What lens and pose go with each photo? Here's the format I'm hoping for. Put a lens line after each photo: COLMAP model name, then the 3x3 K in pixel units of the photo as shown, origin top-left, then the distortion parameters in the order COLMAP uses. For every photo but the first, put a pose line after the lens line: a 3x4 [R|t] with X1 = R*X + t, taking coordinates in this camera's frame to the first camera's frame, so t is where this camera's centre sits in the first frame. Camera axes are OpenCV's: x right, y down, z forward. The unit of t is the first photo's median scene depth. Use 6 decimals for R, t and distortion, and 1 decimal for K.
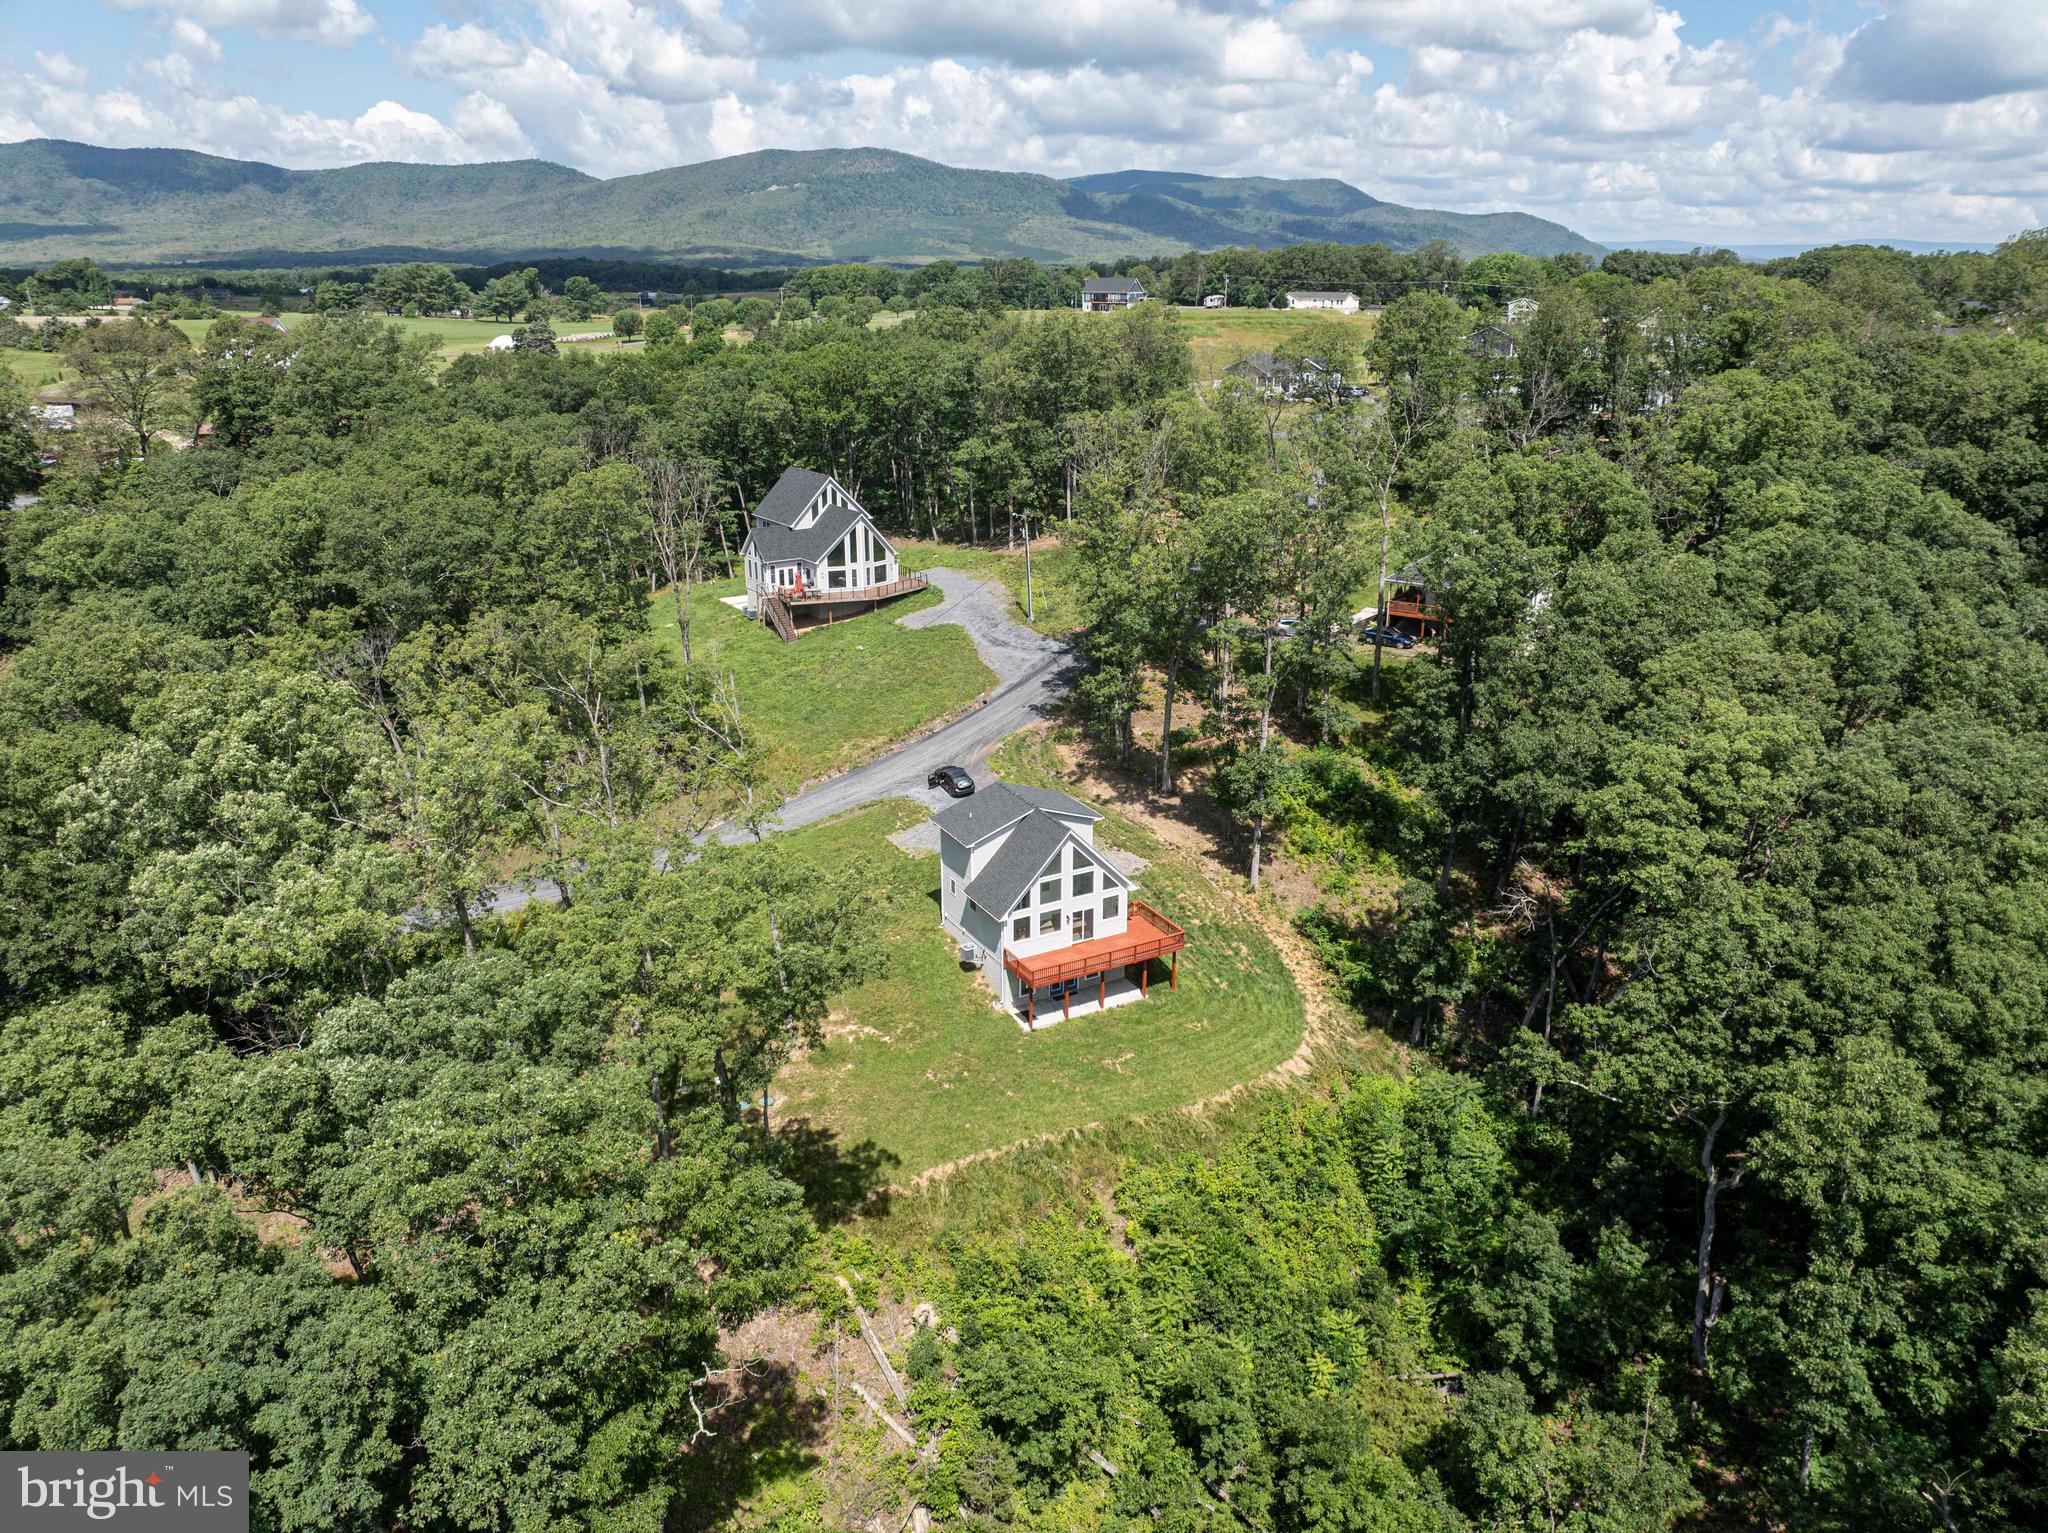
lens RADIAL K [[1434.5, 0, 1024.0], [0, 1434.5, 766.5], [0, 0, 1]] dist [-0.031786, -0.000892]
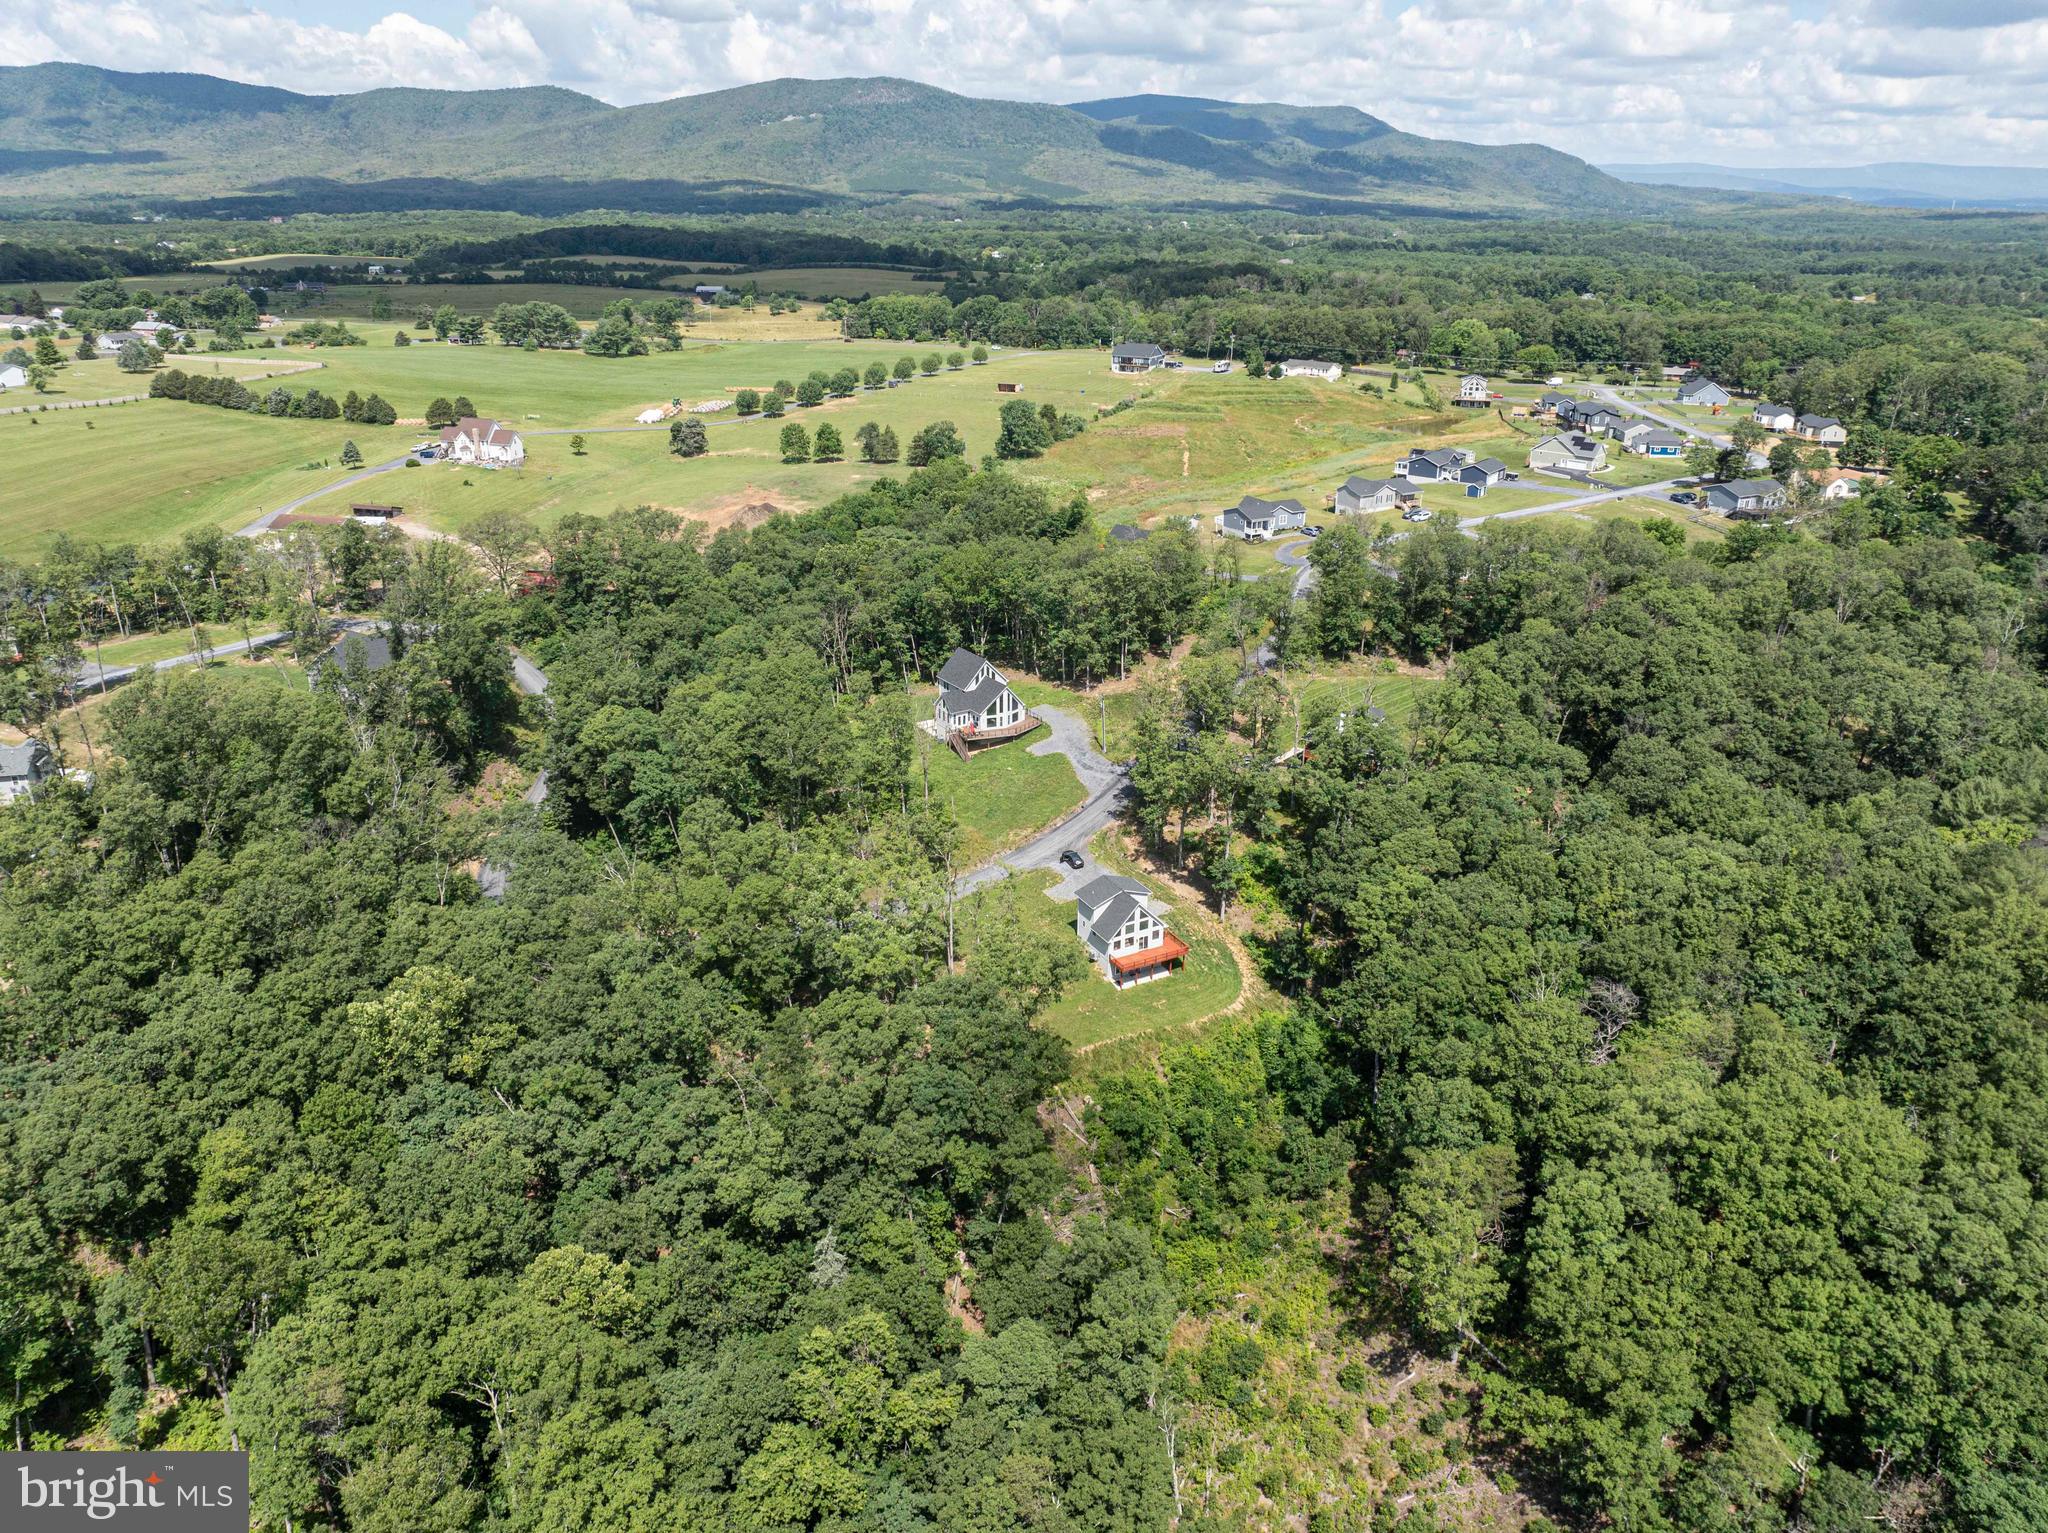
lens RADIAL K [[1433.5, 0, 1024.0], [0, 1433.5, 766.5], [0, 0, 1]] dist [-0.003341, -0.002481]
pose [[0.999959, 0.007794, -0.004523, -0.118375], [-0.007542, 0.998560, 0.053117, -0.242829], [0.004930, -0.053081, 0.998578, -1.054585]]
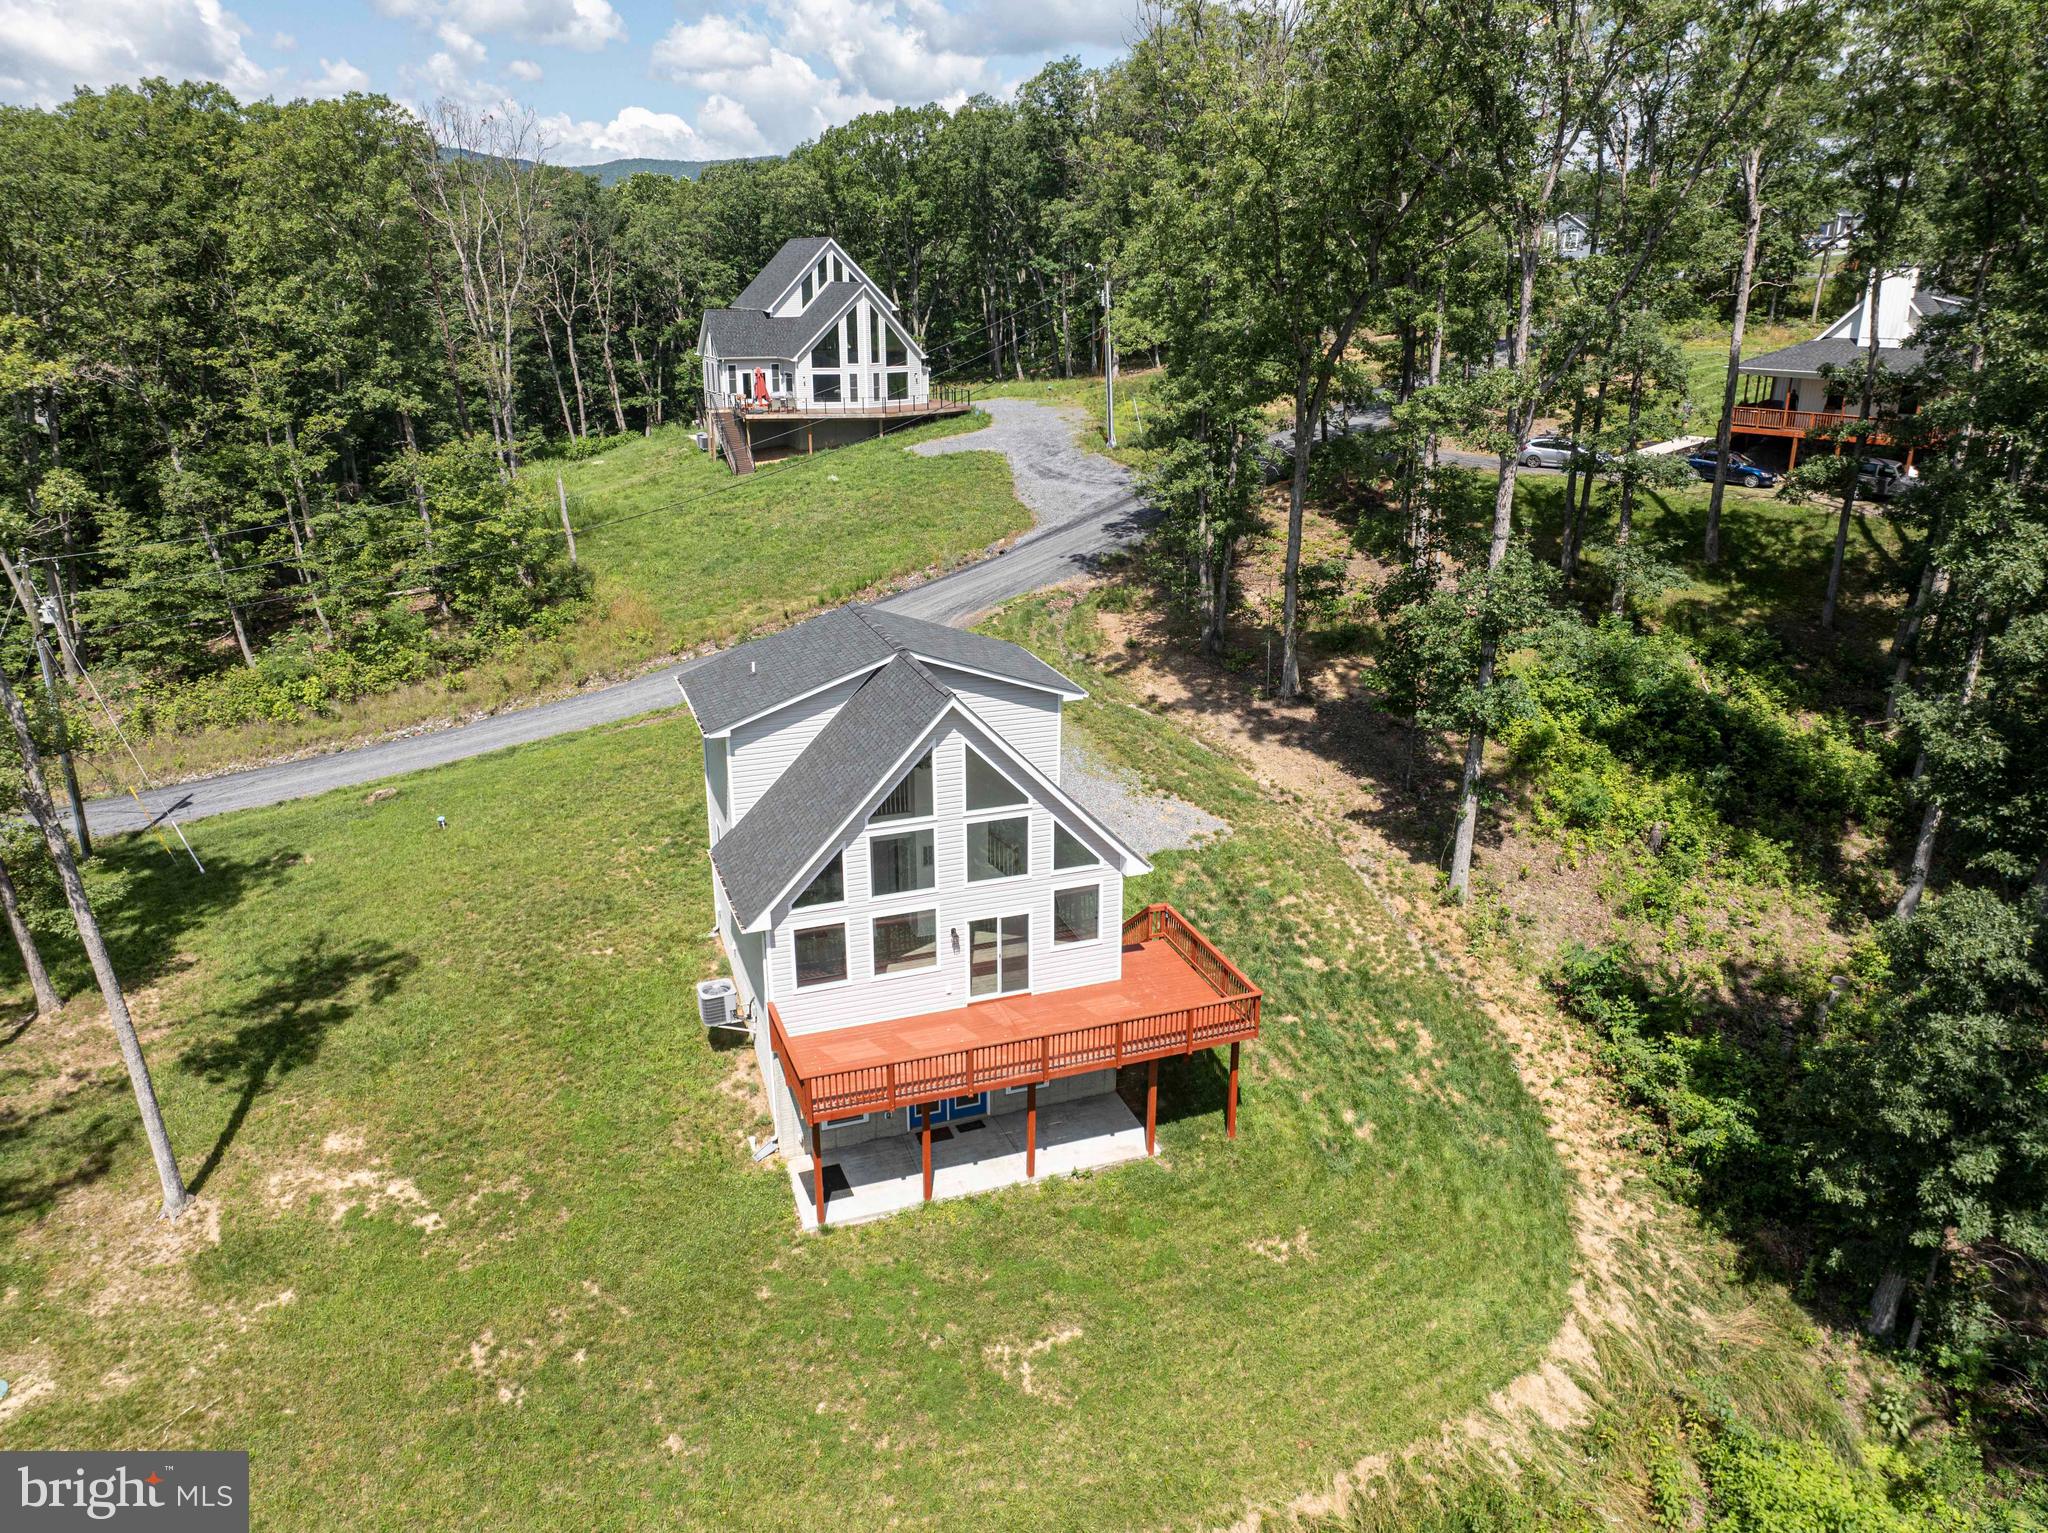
lens RADIAL K [[1434.5, 0, 1024.0], [0, 1434.5, 766.5], [0, 0, 1]] dist [-0.031786, -0.000892]
pose [[0.988362, 0.052481, -0.142782, 0.086247], [-0.052570, 0.998612, 0.003152, 0.049333], [0.142749, 0.004391, 0.989749, 0.527000]]
